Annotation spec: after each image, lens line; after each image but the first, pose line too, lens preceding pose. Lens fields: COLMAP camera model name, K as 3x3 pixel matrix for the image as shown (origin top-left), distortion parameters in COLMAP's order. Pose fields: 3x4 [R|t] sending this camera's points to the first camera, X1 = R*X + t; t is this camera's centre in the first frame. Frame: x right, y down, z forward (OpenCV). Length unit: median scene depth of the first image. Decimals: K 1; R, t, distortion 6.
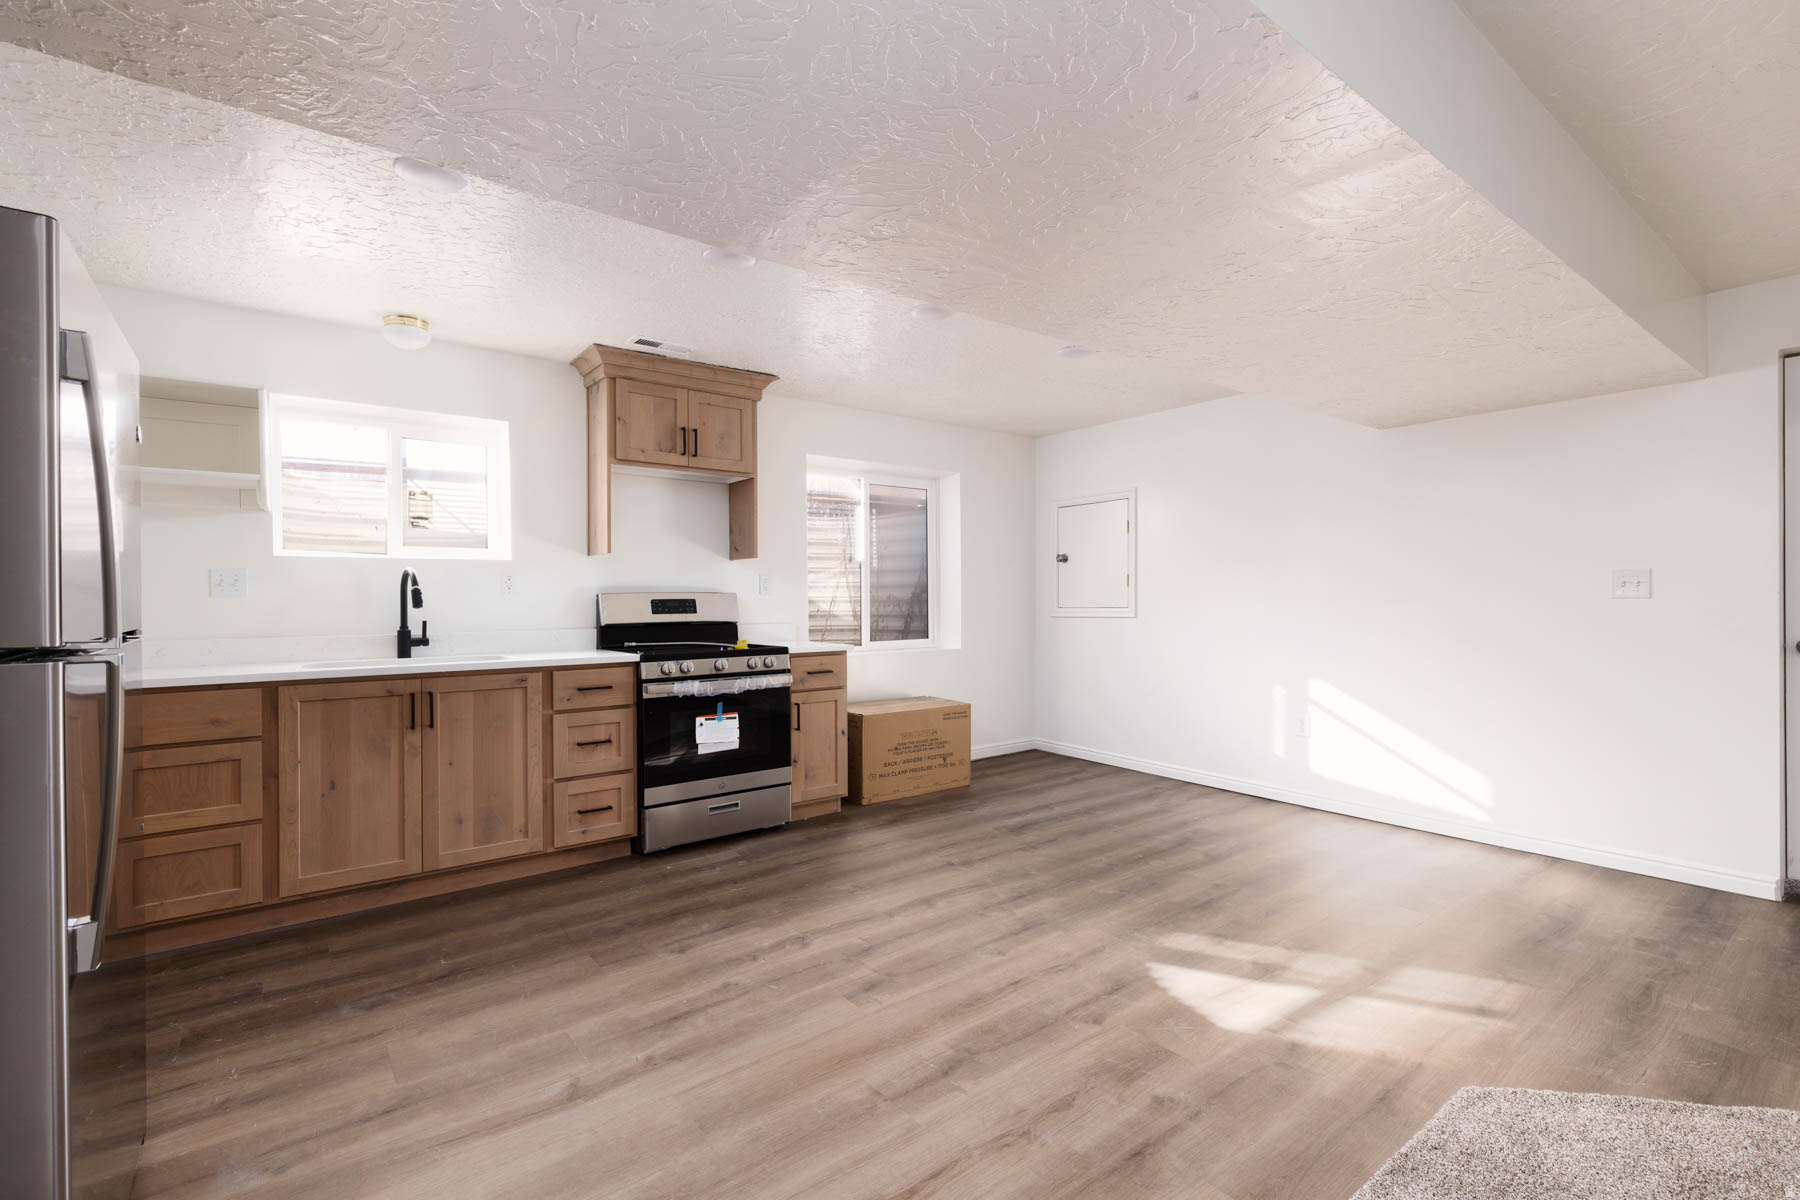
lens RADIAL K [[811.9, 0, 894.4], [0, 811.9, 605.6], [0, 0, 1]] dist [0.006975, -0.002154]
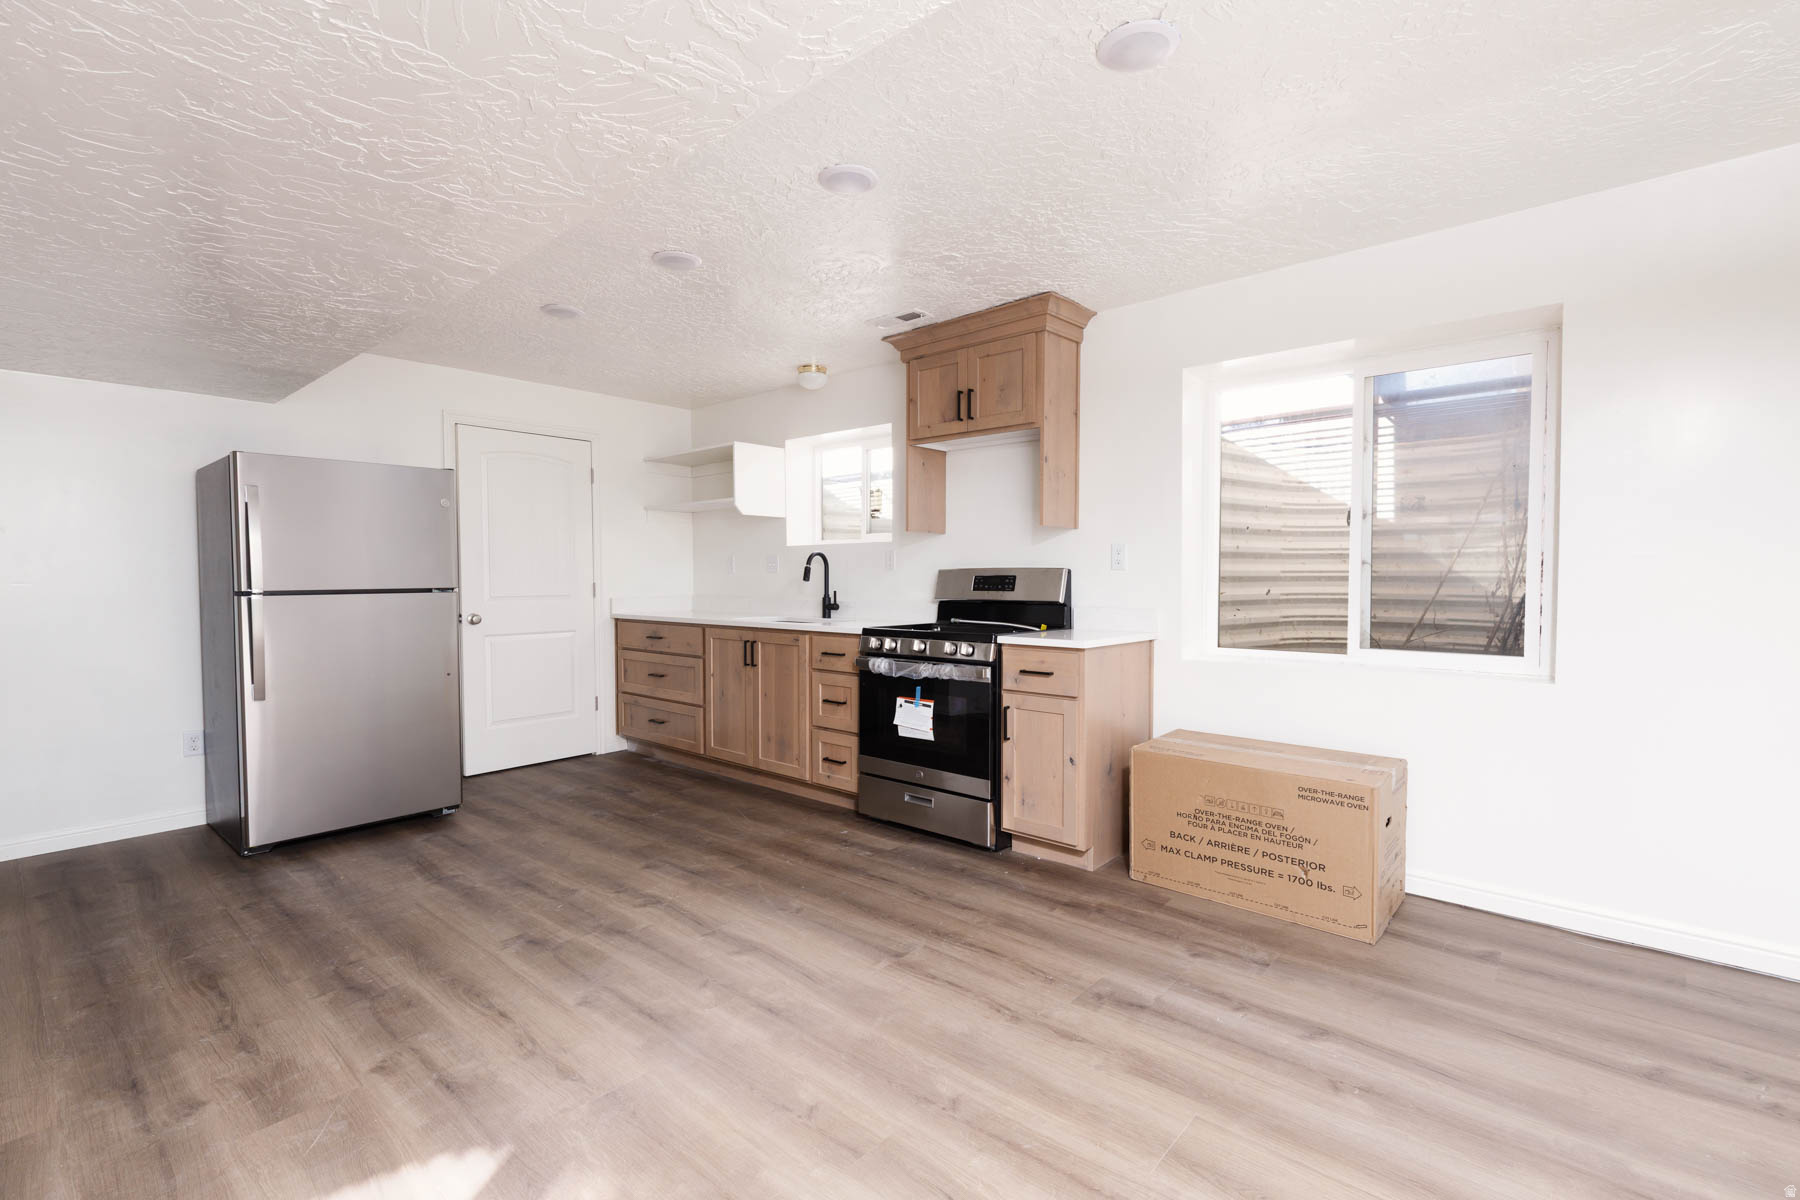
lens RADIAL K [[811.9, 0, 905.9], [0, 811.9, 604.4], [0, 0, 1]] dist [0.006975, -0.002154]
pose [[0.193378, 0.039894, -0.980313, 0.744286], [-0.010556, 0.999200, 0.038581, -0.011151], [0.981068, 0.002888, 0.193644, 0.868549]]
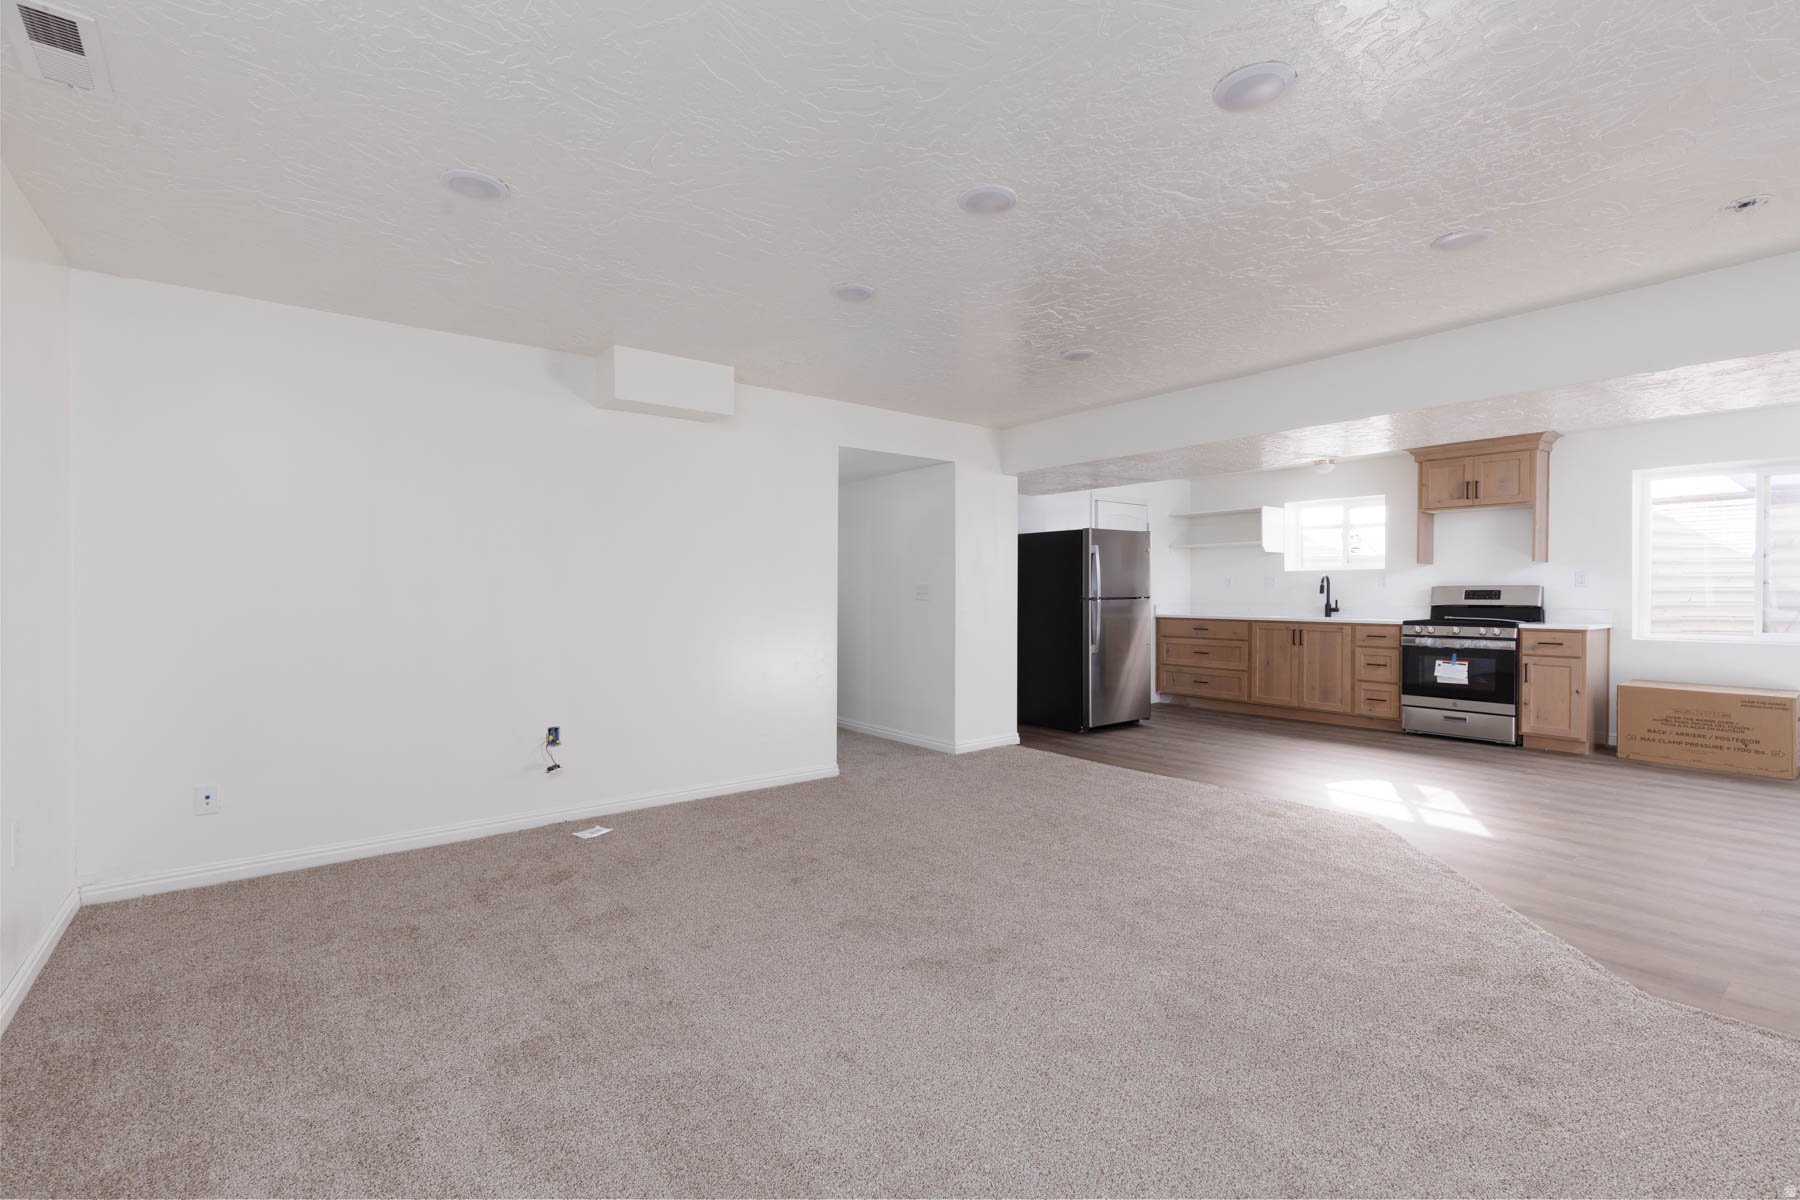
lens RADIAL K [[811.9, 0, 898.9], [0, 811.9, 602.2], [0, 0, 1]] dist [0.006975, -0.002154]
pose [[0.000193, 0.020143, -0.999797, 1.526742], [-0.010167, 0.999745, 0.020140, -0.005540], [0.999948, 0.010161, 0.000398, -0.125293]]
